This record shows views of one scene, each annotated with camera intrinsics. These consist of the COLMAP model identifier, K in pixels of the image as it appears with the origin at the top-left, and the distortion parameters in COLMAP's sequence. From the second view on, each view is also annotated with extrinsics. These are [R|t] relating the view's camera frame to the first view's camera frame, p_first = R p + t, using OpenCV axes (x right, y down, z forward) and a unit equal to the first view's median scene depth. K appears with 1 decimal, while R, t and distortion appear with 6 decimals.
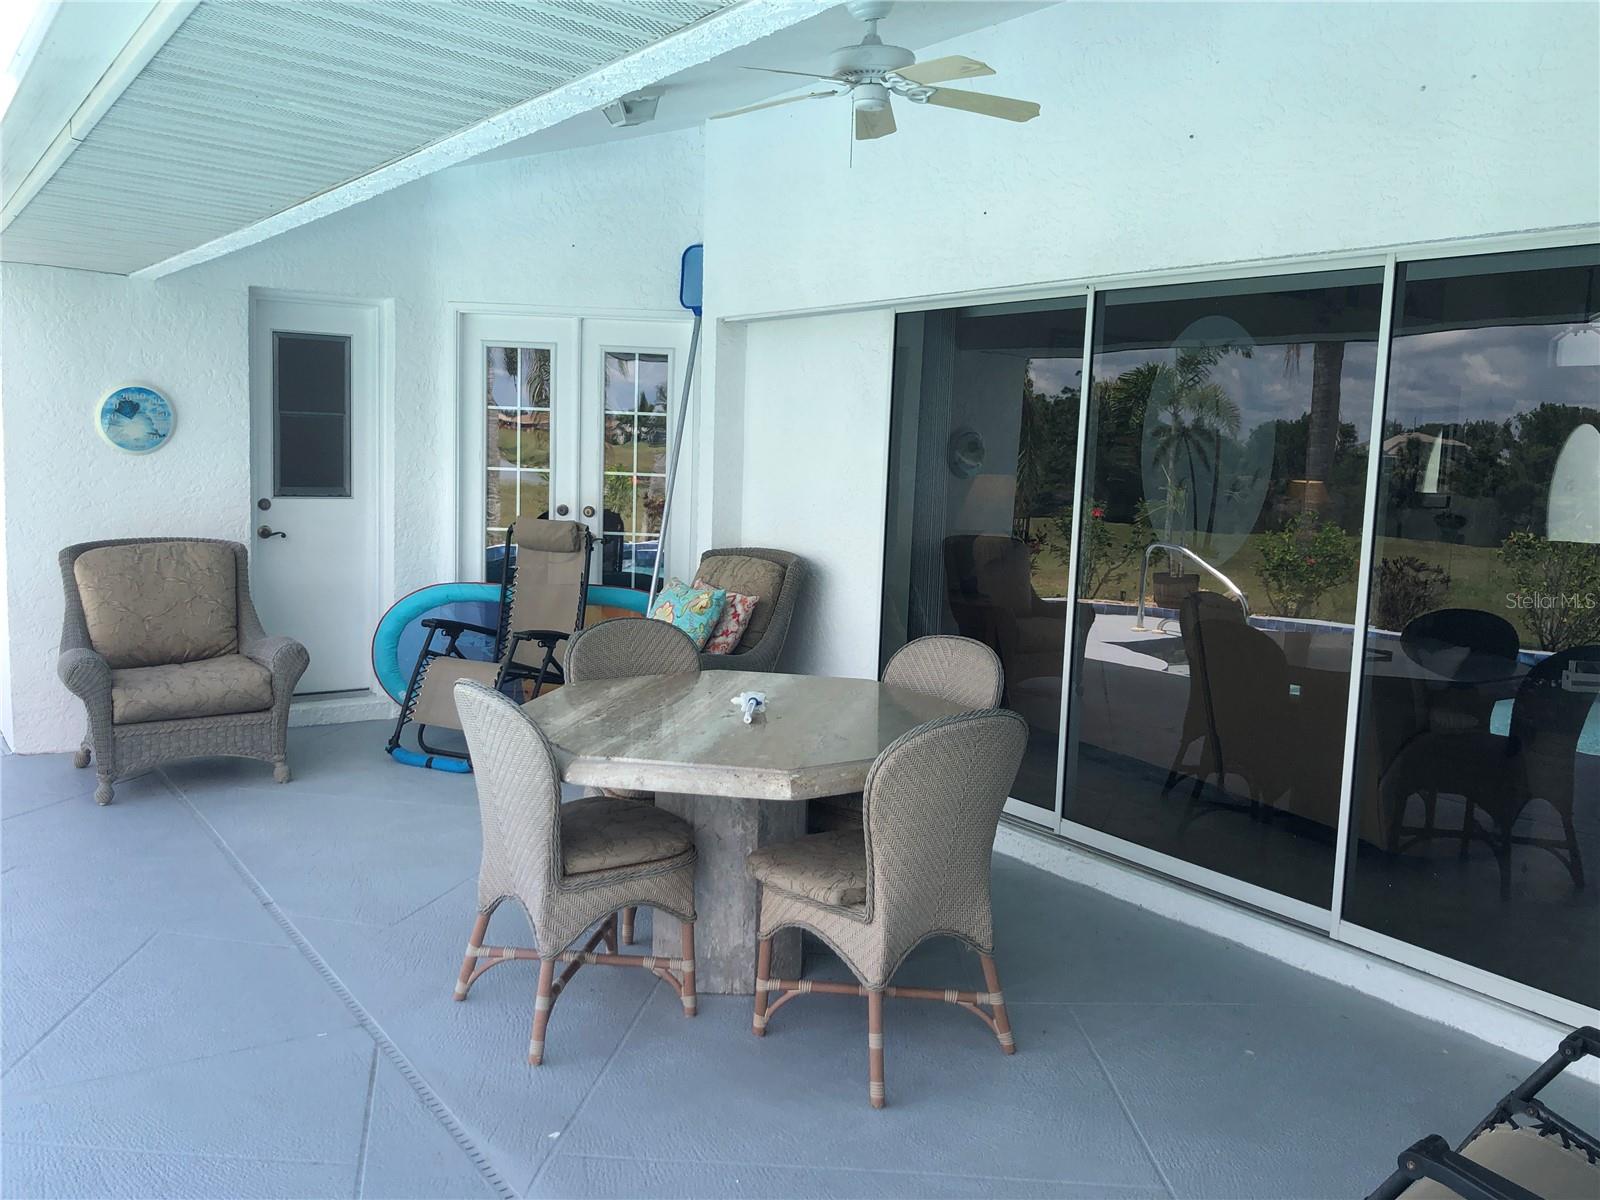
lens RADIAL K [[1387.6, 0, 803.5], [0, 1387.6, 595.7], [0, 0, 1]] dist [0.005197, 0.005773]
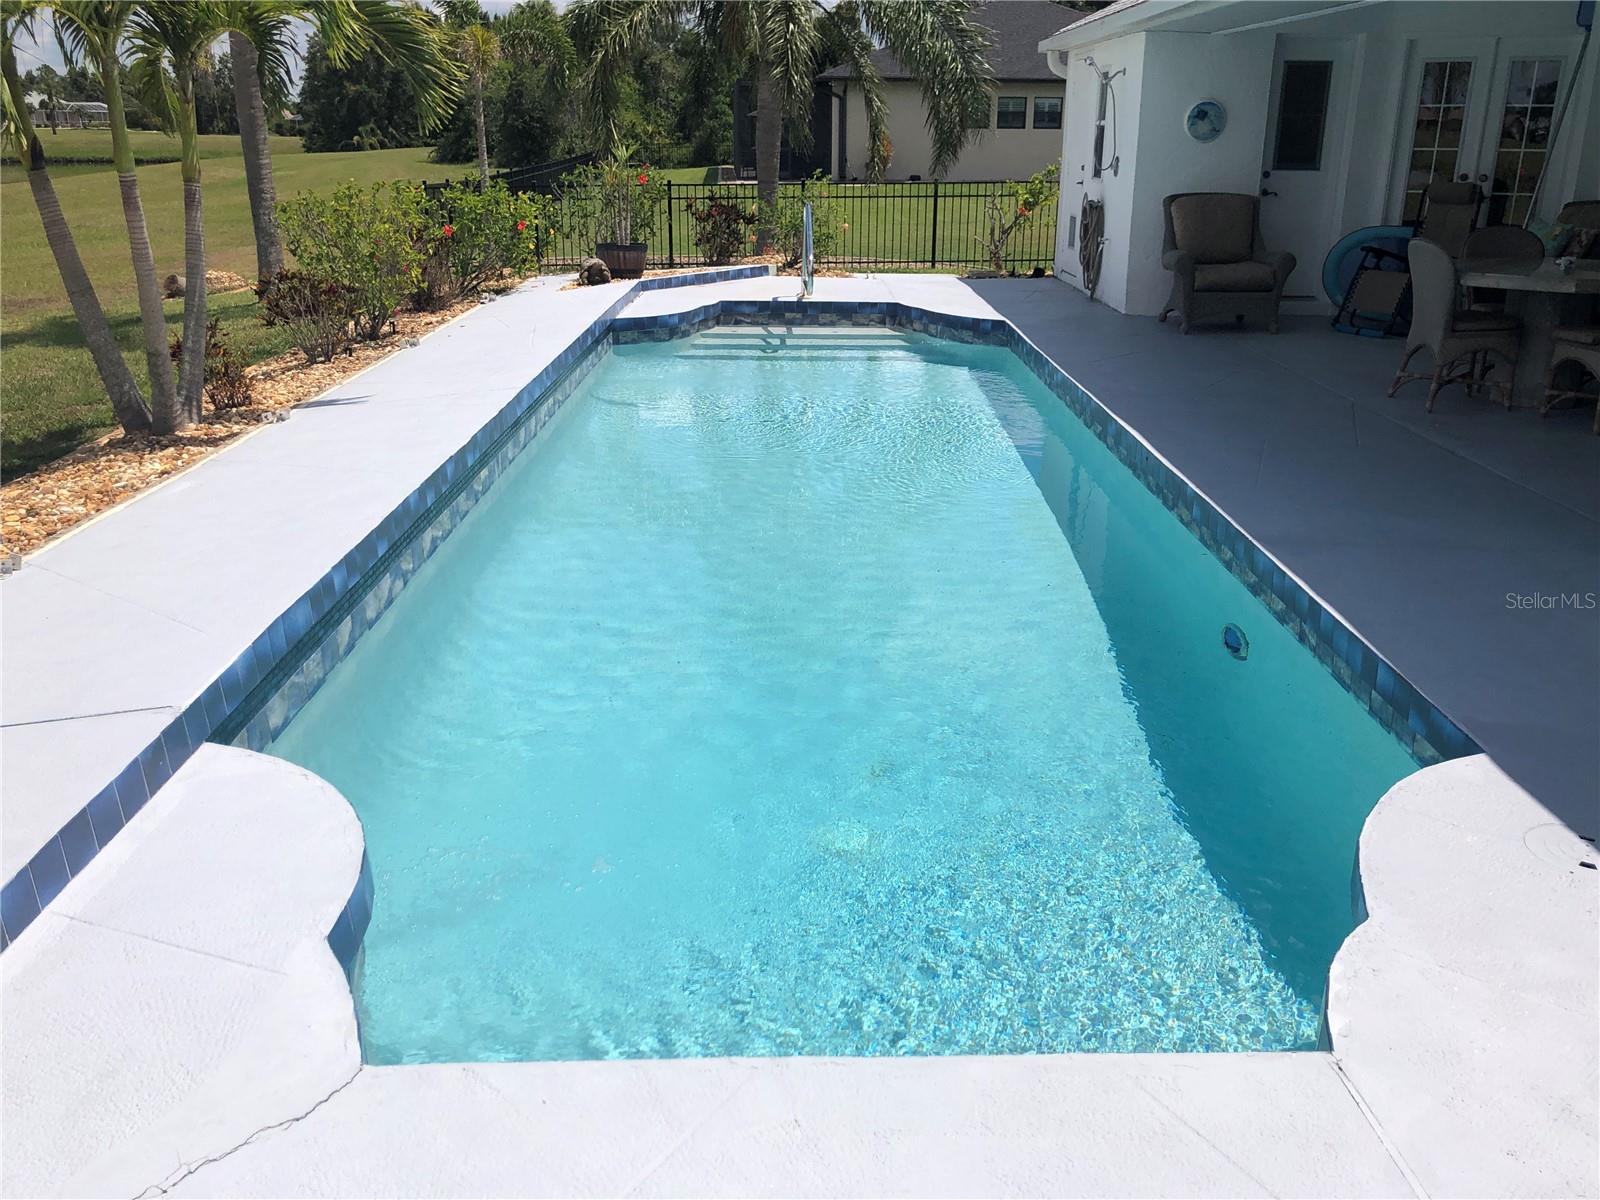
lens RADIAL K [[1387.6, 0, 813.7], [0, 1387.6, 609.3], [0, 0, 1]] dist [0.005197, 0.005773]
pose [[0.836745, 0.151649, -0.526176, 0.110195], [-0.040125, 0.975285, 0.217277, 0.106993], [0.546121, -0.160693, 0.822149, -0.768585]]
